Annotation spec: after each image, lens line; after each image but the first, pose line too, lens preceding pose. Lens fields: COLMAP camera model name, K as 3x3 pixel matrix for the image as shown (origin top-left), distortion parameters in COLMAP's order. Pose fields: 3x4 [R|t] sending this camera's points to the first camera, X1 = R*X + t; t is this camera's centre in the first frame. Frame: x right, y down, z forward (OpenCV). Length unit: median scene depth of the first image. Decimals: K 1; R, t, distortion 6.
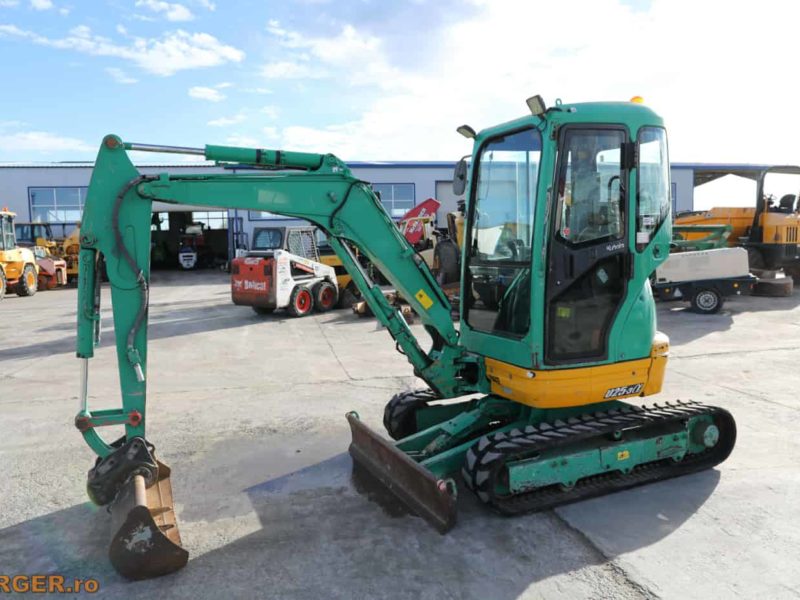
lens RADIAL K [[617.3, 0, 401.4], [0, 617.3, 295.0], [0, 0, 1]] dist [-0.078759, 0.085433]
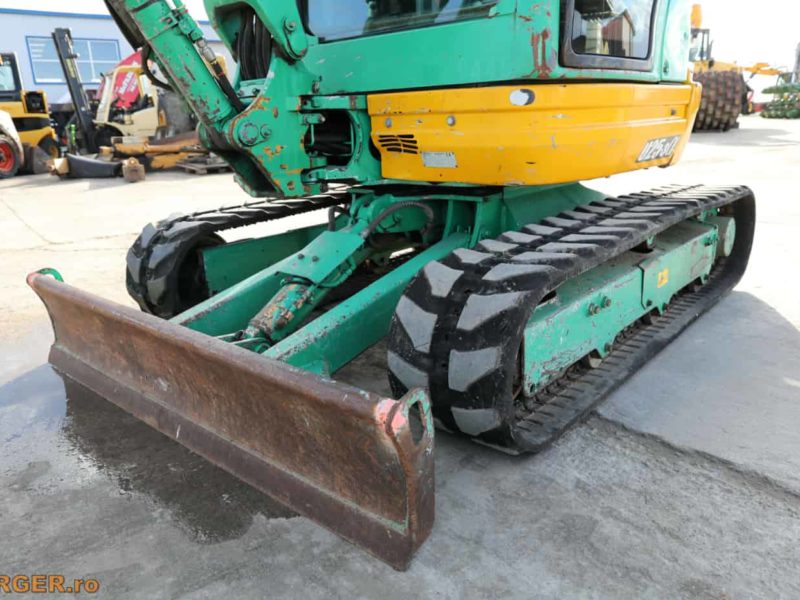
lens RADIAL K [[617.3, 0, 401.4], [0, 617.3, 295.0], [0, 0, 1]] dist [-0.078759, 0.085433]
pose [[0.906993, -0.126608, 0.401665, -0.032732], [0.052551, 0.980311, 0.190338, 0.167243], [-0.417855, -0.151527, 0.895788, 0.628644]]
